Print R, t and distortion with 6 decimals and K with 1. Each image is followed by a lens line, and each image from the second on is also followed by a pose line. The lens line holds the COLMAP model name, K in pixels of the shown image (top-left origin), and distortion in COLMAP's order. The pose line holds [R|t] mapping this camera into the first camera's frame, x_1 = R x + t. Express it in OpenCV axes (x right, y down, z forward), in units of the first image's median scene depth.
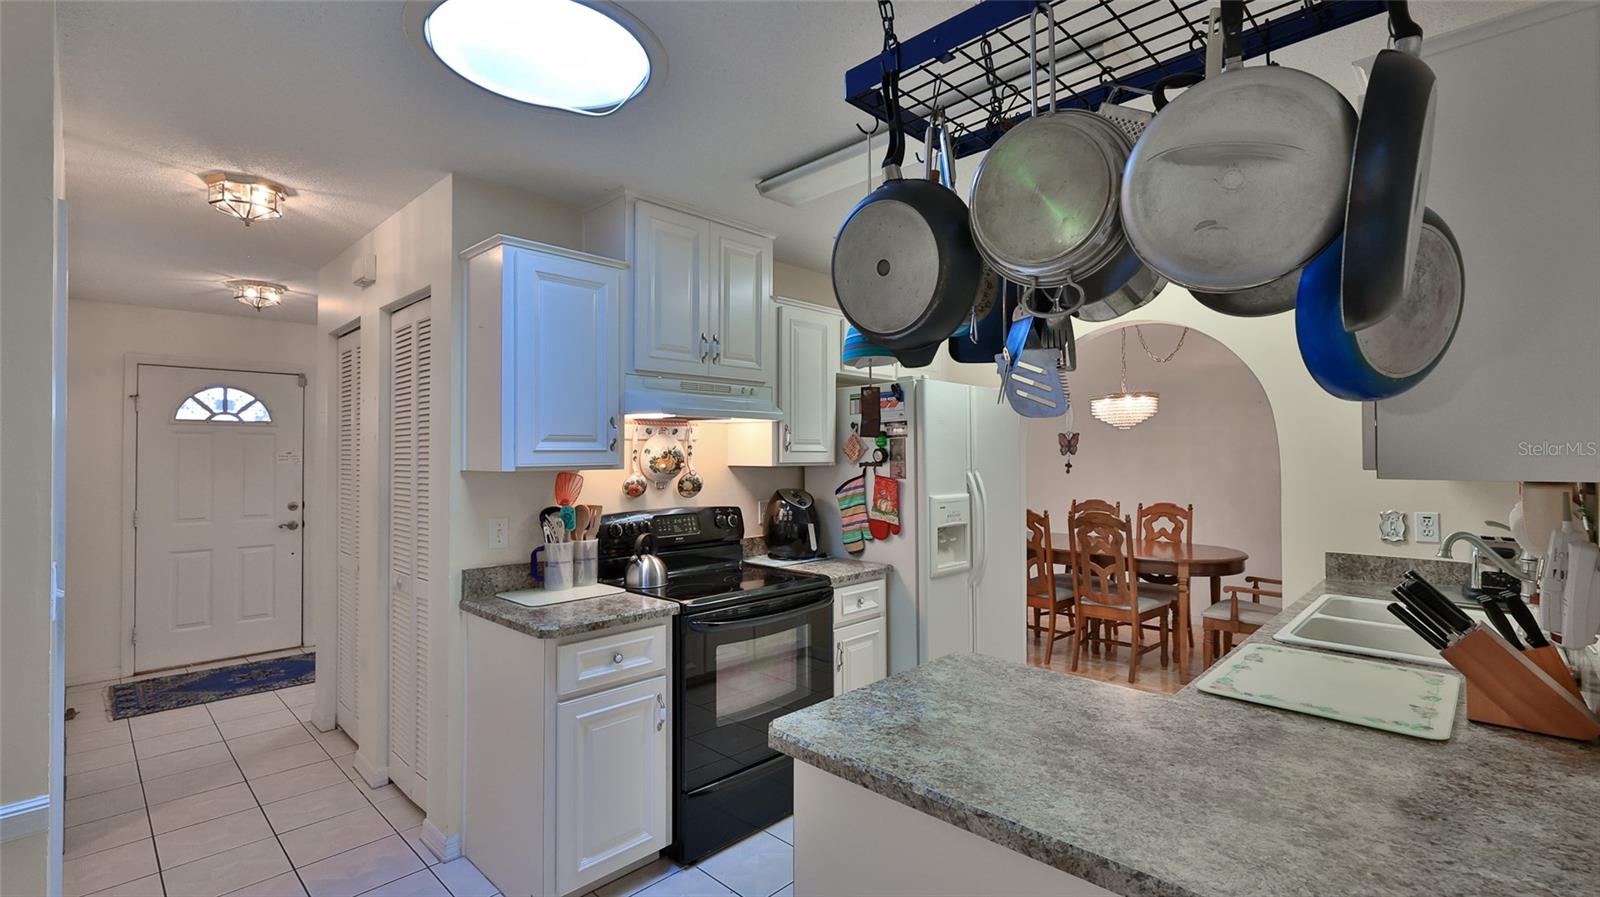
lens RADIAL K [[705.9, 0, 792.5], [0, 705.9, 444.5], [0, 0, 1]] dist [-0.001499, 0.000549]
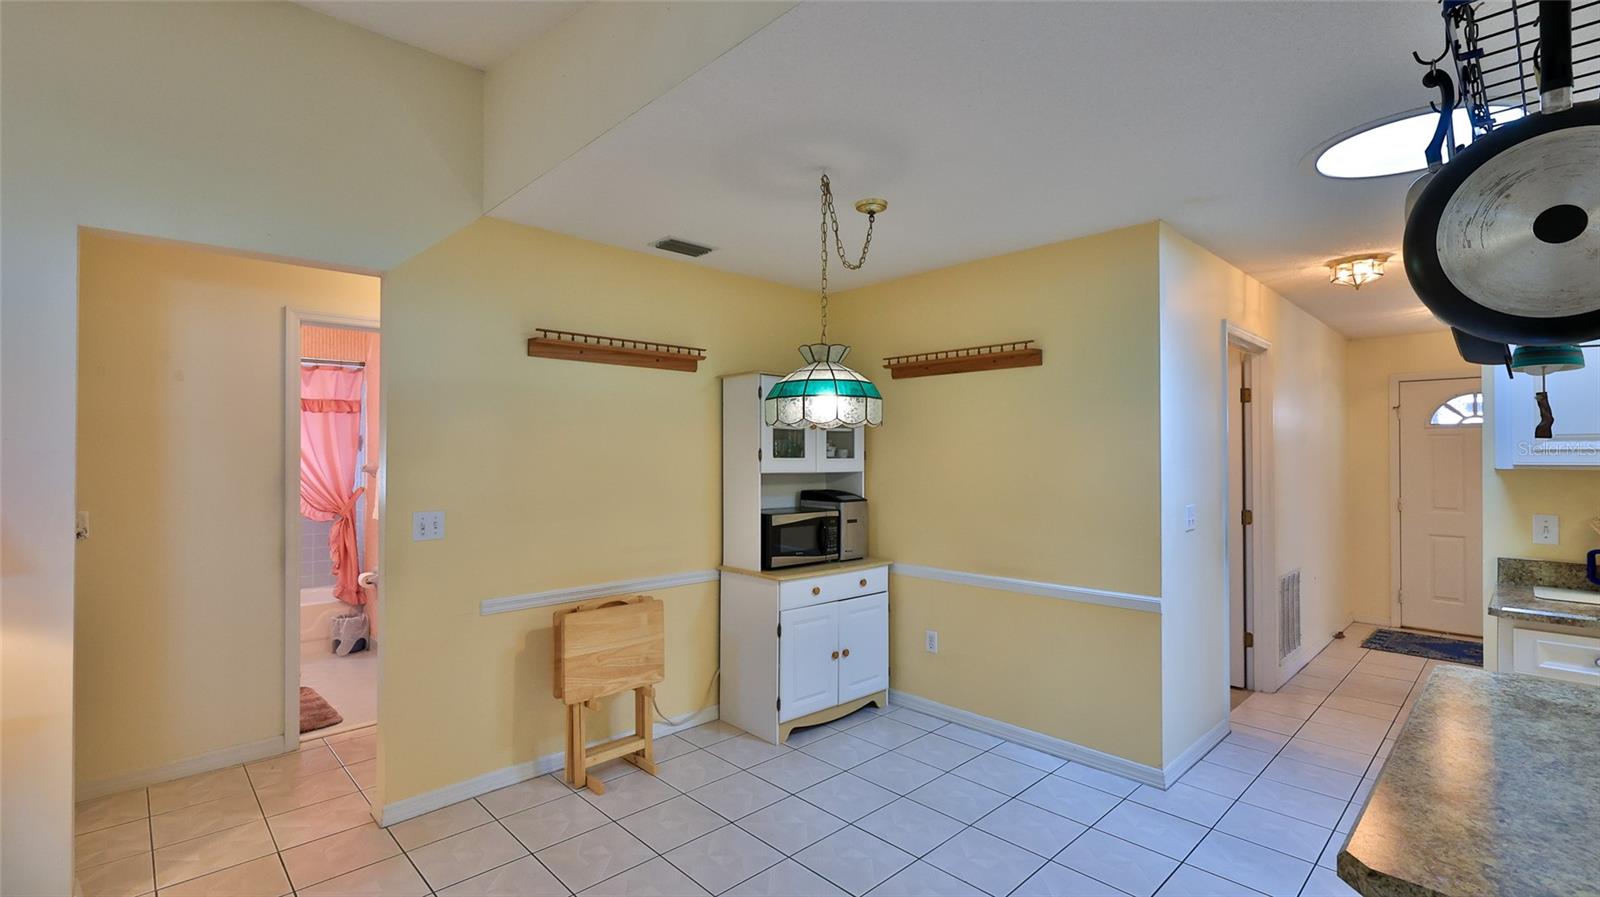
lens RADIAL K [[705.9, 0, 799.6], [0, 705.9, 447.7], [0, 0, 1]] dist [-0.001499, 0.000549]
pose [[-0.031292, -0.009211, -0.999468, 0.582674], [0.016137, 0.999823, -0.009719, -0.002436], [0.999380, -0.016432, -0.031138, -0.055079]]
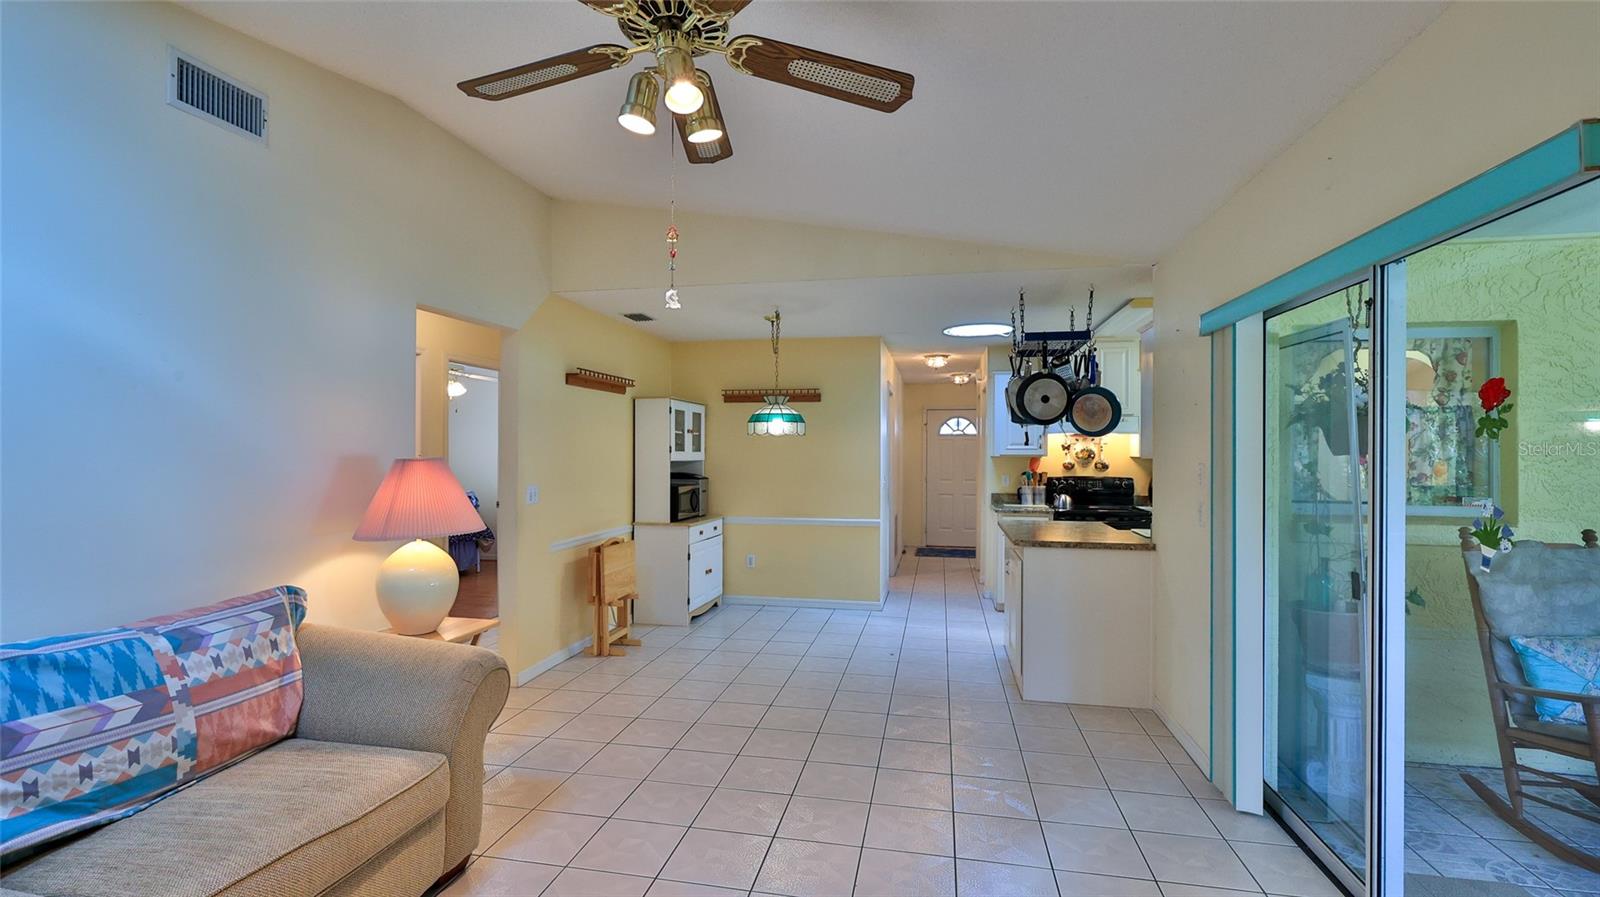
lens RADIAL K [[705.9, 0, 798.6], [0, 705.9, 448.6], [0, 0, 1]] dist [-0.001499, 0.000549]
pose [[0.547048, 0.001599, -0.837100, 1.184119], [0.008762, 0.999932, 0.007636, -0.016724], [0.837055, -0.011512, 0.546997, -0.931783]]
